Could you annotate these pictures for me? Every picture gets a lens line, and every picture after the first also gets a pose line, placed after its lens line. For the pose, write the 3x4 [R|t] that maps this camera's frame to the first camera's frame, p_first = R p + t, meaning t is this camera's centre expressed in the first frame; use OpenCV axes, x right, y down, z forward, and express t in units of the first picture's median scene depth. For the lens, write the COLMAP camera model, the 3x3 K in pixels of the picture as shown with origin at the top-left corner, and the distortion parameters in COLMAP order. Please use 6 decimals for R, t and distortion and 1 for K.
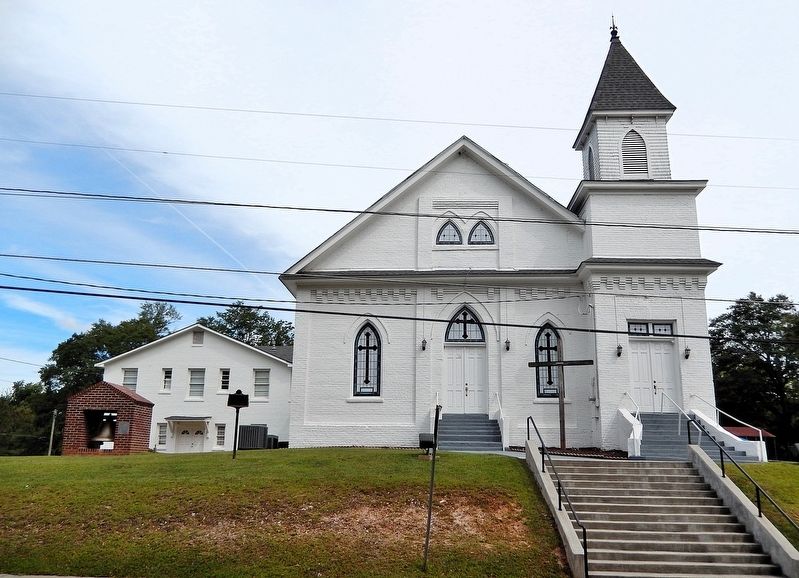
lens RADIAL K [[667.6, 0, 416.5], [0, 667.6, 293.2], [0, 0, 1]] dist [-0.022984, -0.000772]
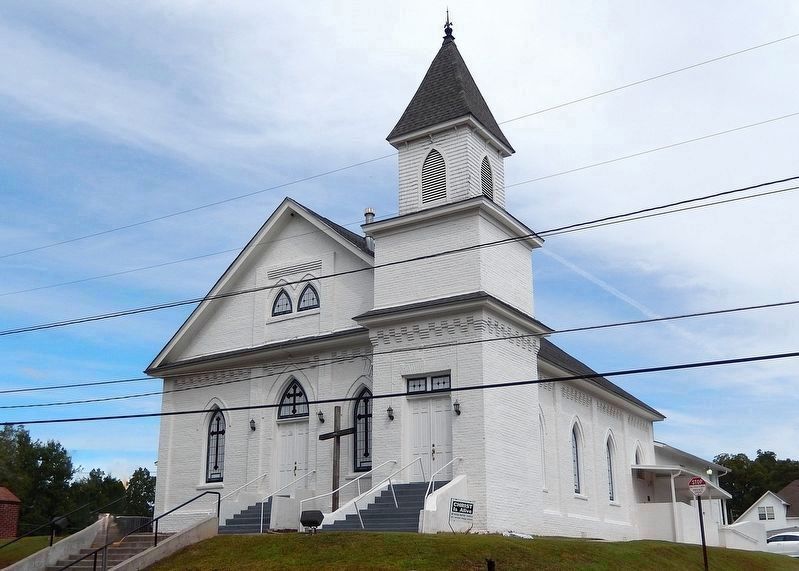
lens RADIAL K [[915.7, 0, 399.5], [0, 915.7, 285.5], [0, 0, 1]] dist [-0.014473, -0.007179]
pose [[0.853510, -0.168140, -0.493203, 0.858580], [0.138137, 0.985654, -0.096973, 0.035599], [0.502433, 0.014638, 0.864492, -0.036431]]
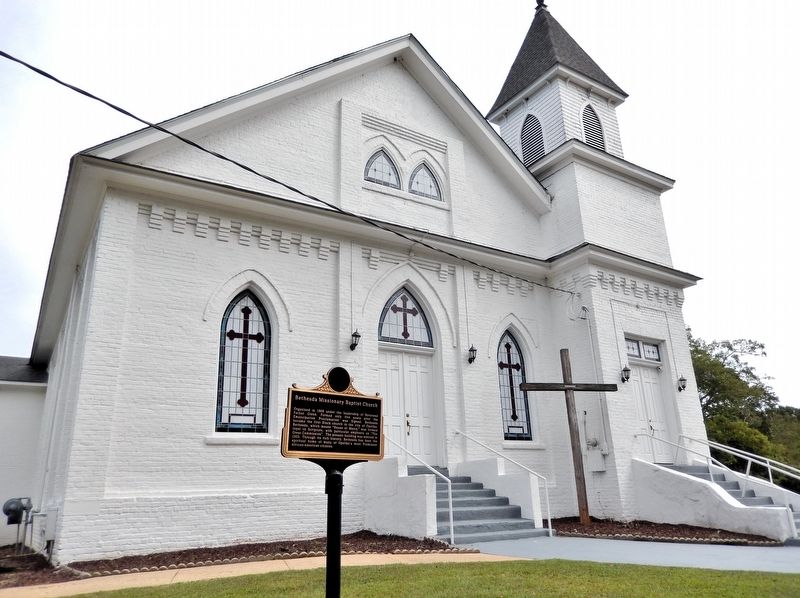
lens RADIAL K [[590.9, 0, 400.0], [0, 590.9, 299.0], [0, 0, 1]] dist [-0.005331, -0.000236]
pose [[0.822728, 0.144352, 0.549802, -0.228577], [-0.097523, 0.988722, -0.113658, 0.093618], [-0.560008, 0.039891, 0.827527, 0.558899]]
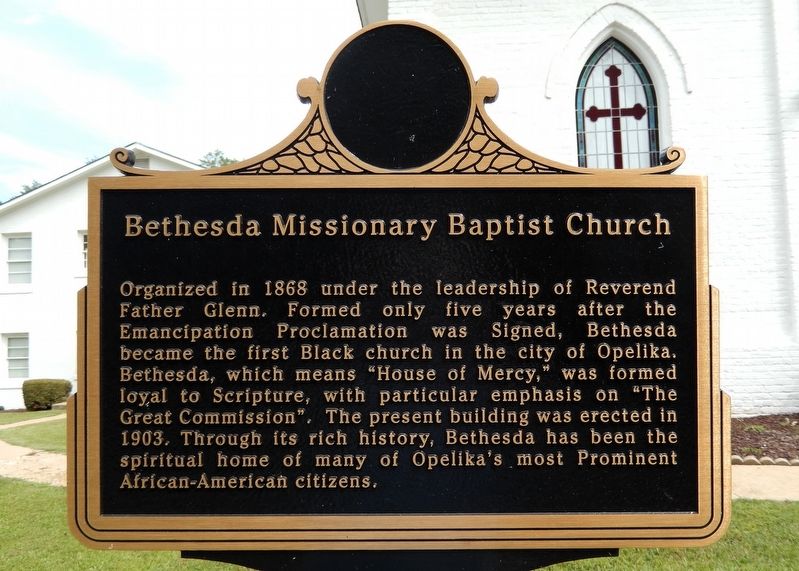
lens RADIAL K [[742.1, 0, 399.5], [0, 742.1, 285.5], [0, 0, 1]] dist [-0.010781, -0.015309]
pose [[0.999276, -0.036793, -0.009721, -0.178589], [0.037920, 0.984204, 0.172927, 0.098538], [0.003205, -0.173170, 0.984887, 0.627907]]
